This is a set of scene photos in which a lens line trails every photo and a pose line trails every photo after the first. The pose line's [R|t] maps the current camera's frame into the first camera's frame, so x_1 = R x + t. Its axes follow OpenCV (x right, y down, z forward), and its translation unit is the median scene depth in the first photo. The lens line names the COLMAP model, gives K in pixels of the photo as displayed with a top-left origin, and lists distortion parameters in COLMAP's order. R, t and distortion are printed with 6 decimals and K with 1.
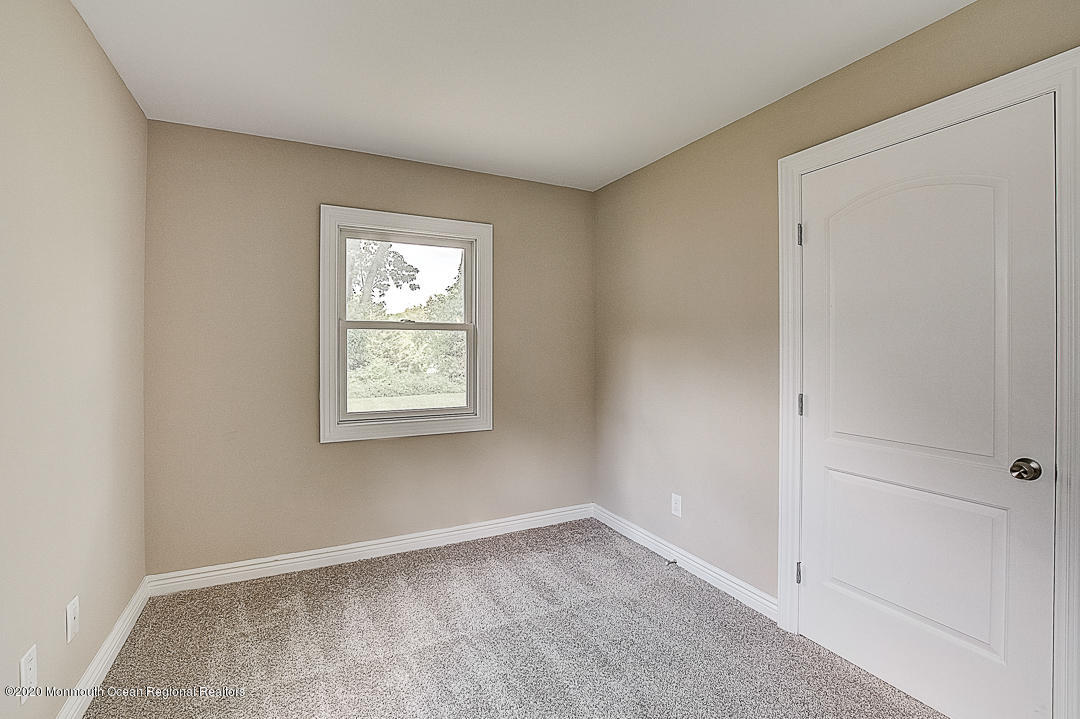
lens RADIAL K [[483.3, 0, 534.2], [0, 483.3, 350.1], [0, 0, 1]] dist [-0.036641, 0.007385]
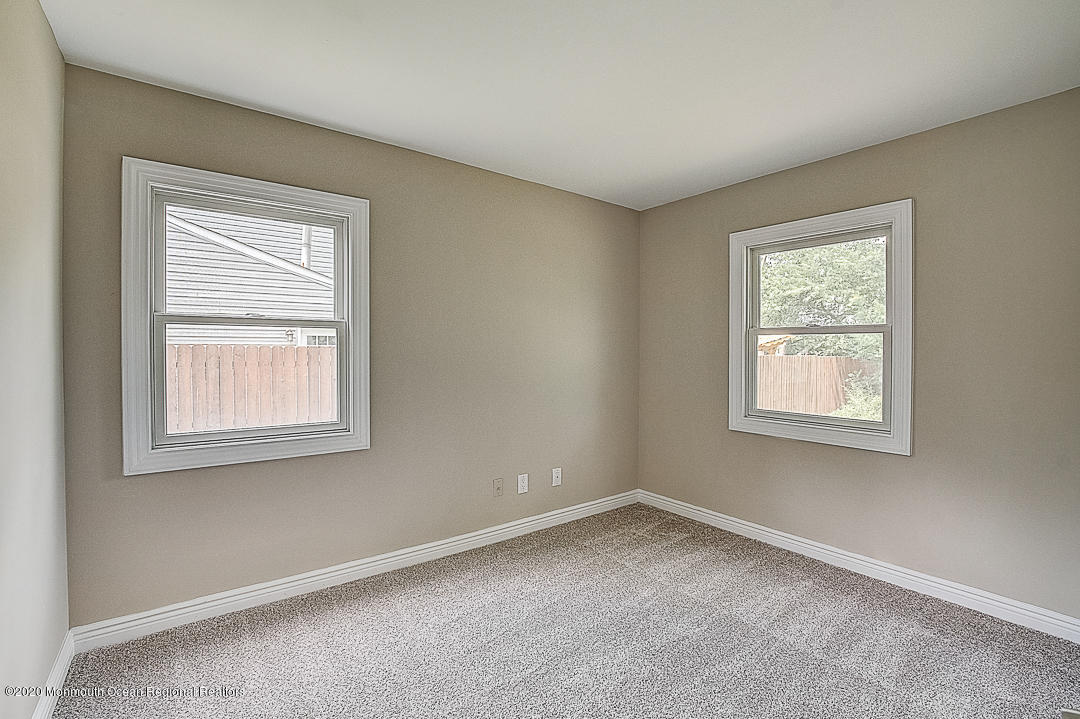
lens RADIAL K [[483.3, 0, 534.2], [0, 483.3, 350.1], [0, 0, 1]] dist [-0.036641, 0.007385]
pose [[0.189754, 0.010278, -0.981778, 0.624559], [-0.012389, 0.999891, 0.008073, -0.010638], [0.981754, 0.010632, 0.189861, 0.261176]]
